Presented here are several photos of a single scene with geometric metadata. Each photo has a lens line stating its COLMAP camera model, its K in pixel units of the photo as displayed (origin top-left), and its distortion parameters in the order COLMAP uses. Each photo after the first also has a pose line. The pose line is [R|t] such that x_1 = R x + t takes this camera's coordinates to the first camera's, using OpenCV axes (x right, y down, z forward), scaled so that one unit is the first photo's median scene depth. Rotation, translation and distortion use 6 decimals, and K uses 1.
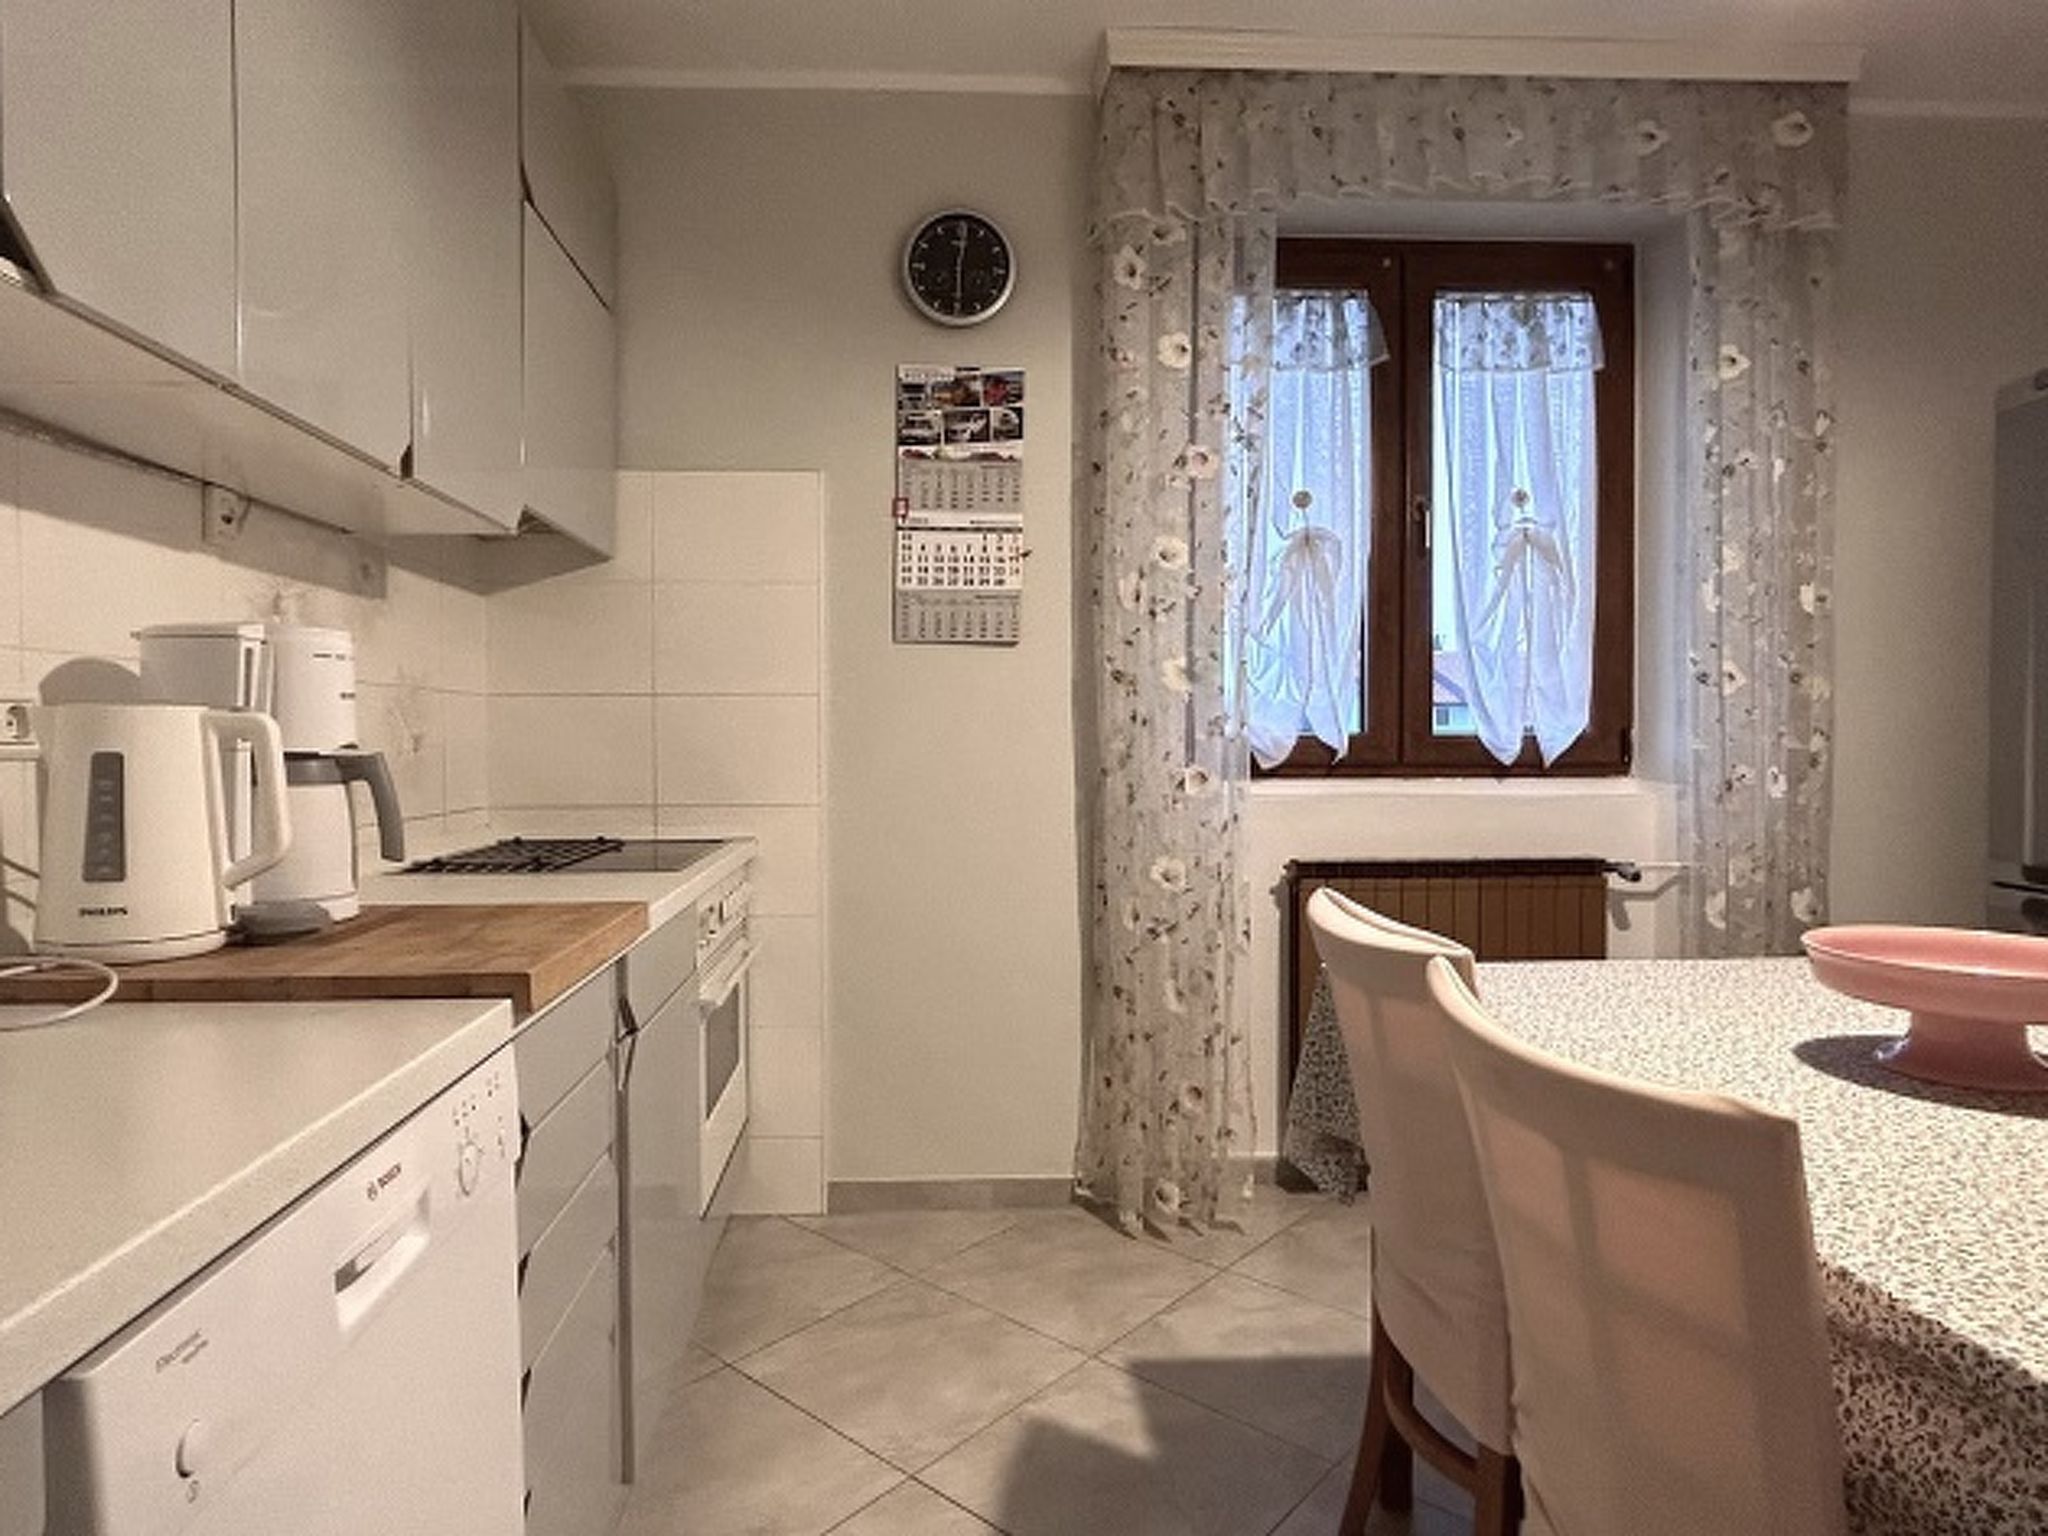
lens RADIAL K [[1156.2, 0, 960.0], [0, 1156.2, 769.8], [0, 0, 1]] dist [0.000767, -0.001076]
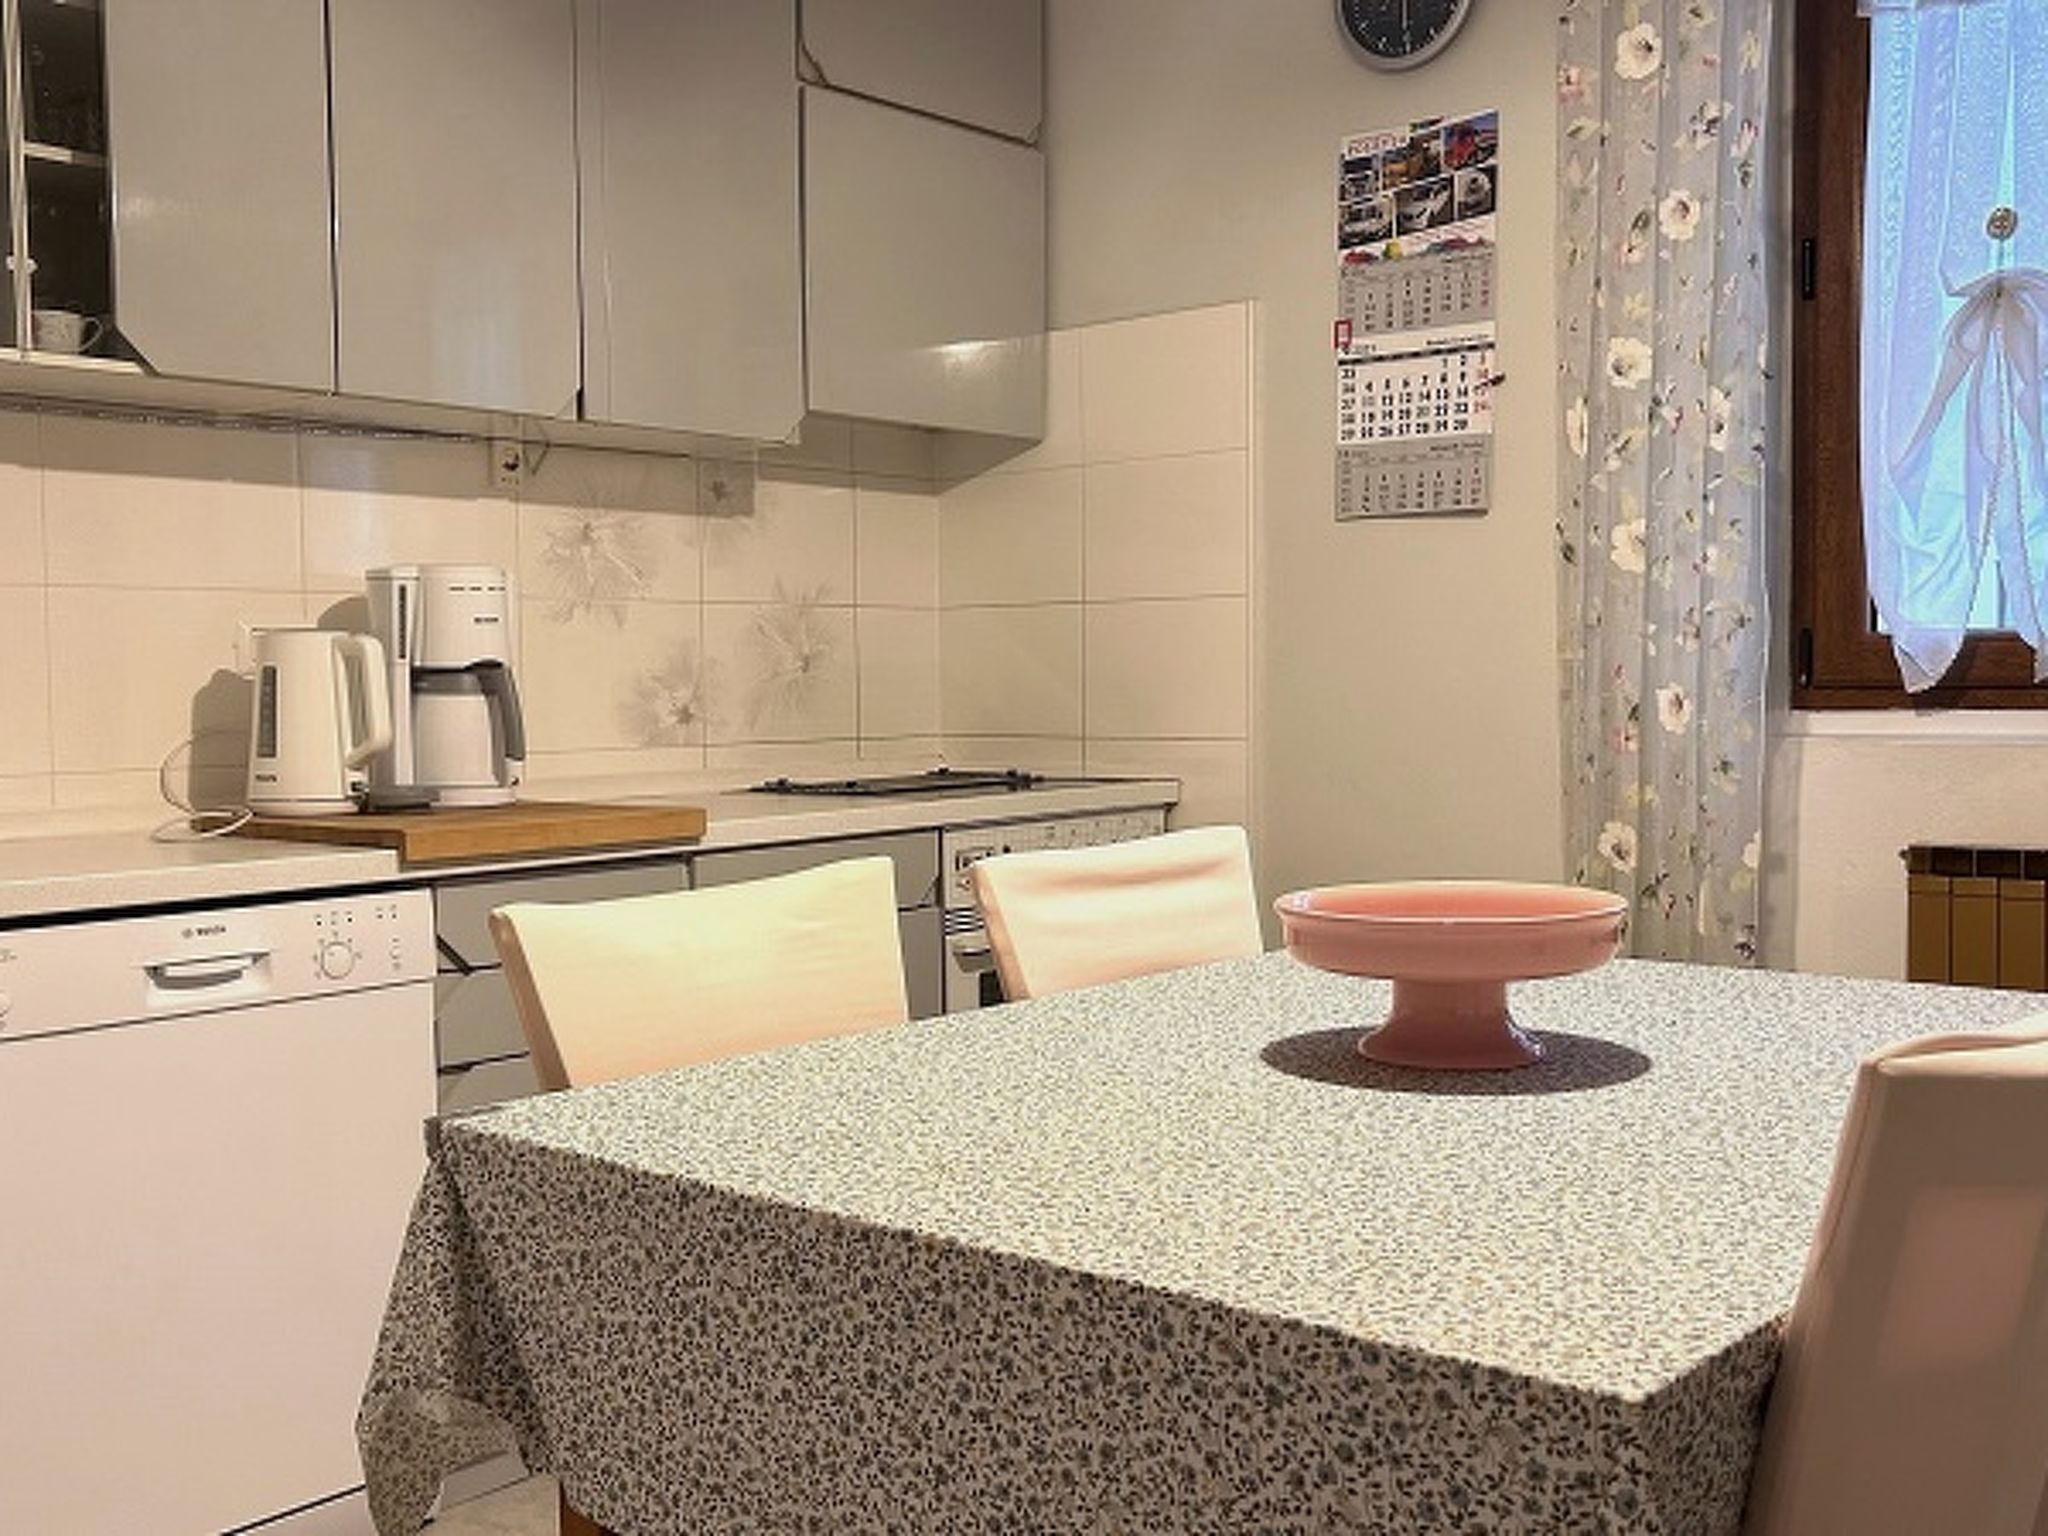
lens RADIAL K [[2046.6, 0, 1057.7], [0, 2046.6, 797.4], [0, 0, 1]] dist [0.099930, -0.249497]
pose [[0.736465, 0.035287, -0.675554, 0.707627], [-0.007937, 0.999021, 0.043531, 0.011405], [0.676429, -0.026697, 0.736024, -0.092027]]
